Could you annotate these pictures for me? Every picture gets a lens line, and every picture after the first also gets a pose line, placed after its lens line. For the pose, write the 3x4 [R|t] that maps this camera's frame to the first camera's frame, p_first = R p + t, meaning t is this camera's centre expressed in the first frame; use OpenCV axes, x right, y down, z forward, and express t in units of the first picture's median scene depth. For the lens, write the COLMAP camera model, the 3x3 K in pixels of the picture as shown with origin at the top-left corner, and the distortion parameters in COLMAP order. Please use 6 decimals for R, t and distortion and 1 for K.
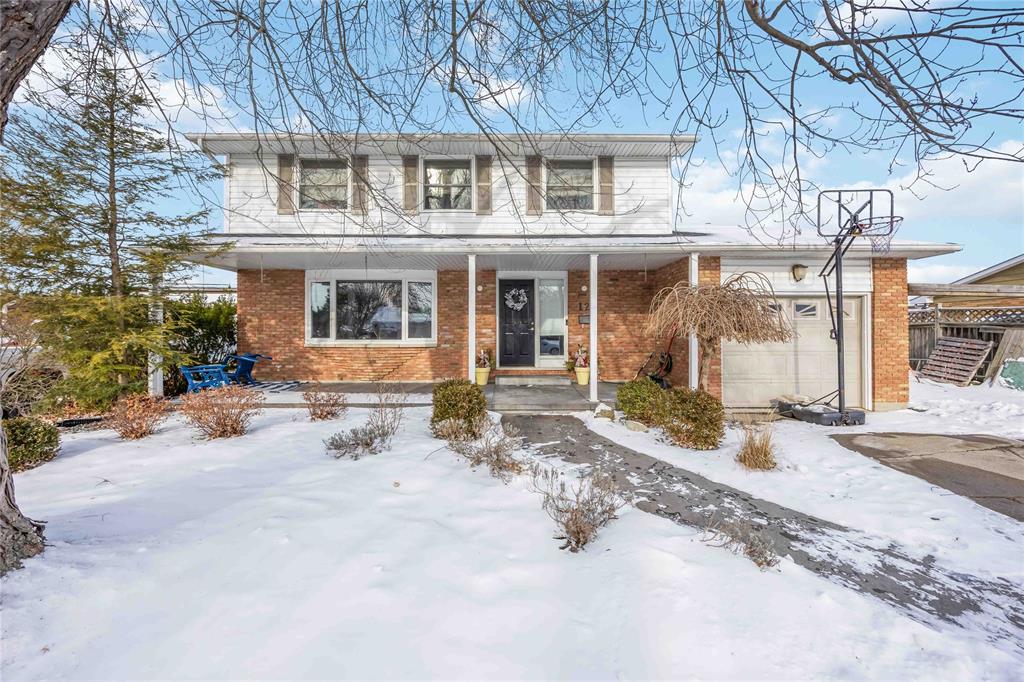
lens RADIAL K [[385.5, 0, 512.0], [0, 385.5, 341.0], [0, 0, 1]] dist [-0.000215, 0.000004]
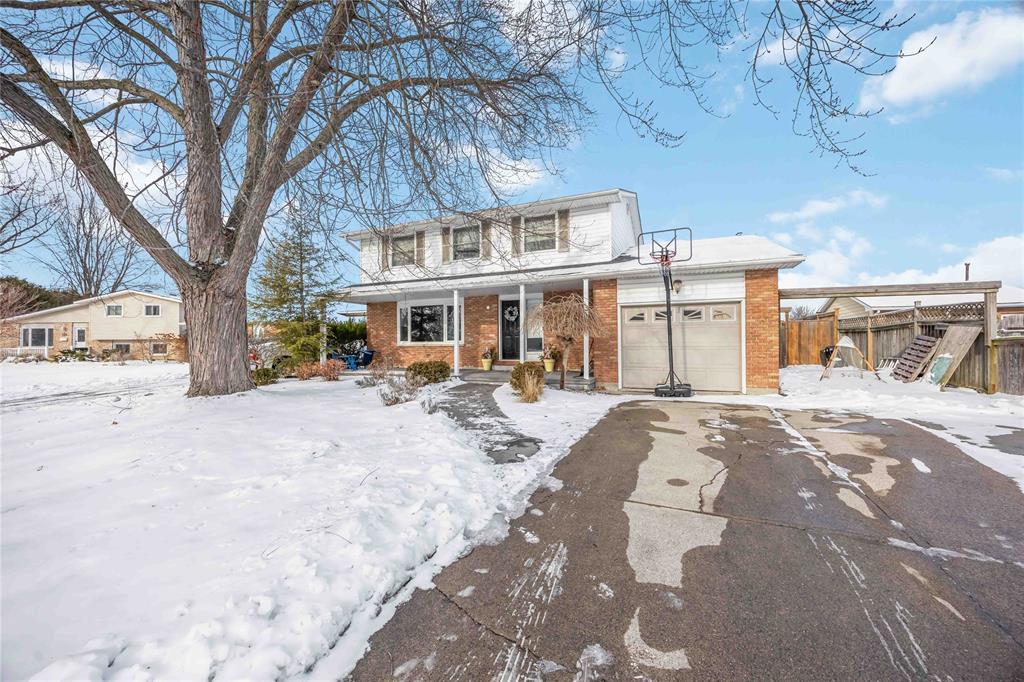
lens RADIAL K [[371.2, 0, 513.3], [0, 371.2, 355.0], [0, 0, 1]] dist [-0.000407, -0.000019]
pose [[0.919767, 0.005231, -0.392429, 0.608682], [-0.002073, 0.999962, 0.008470, 0.039945], [0.392458, -0.006977, 0.919743, -0.325519]]
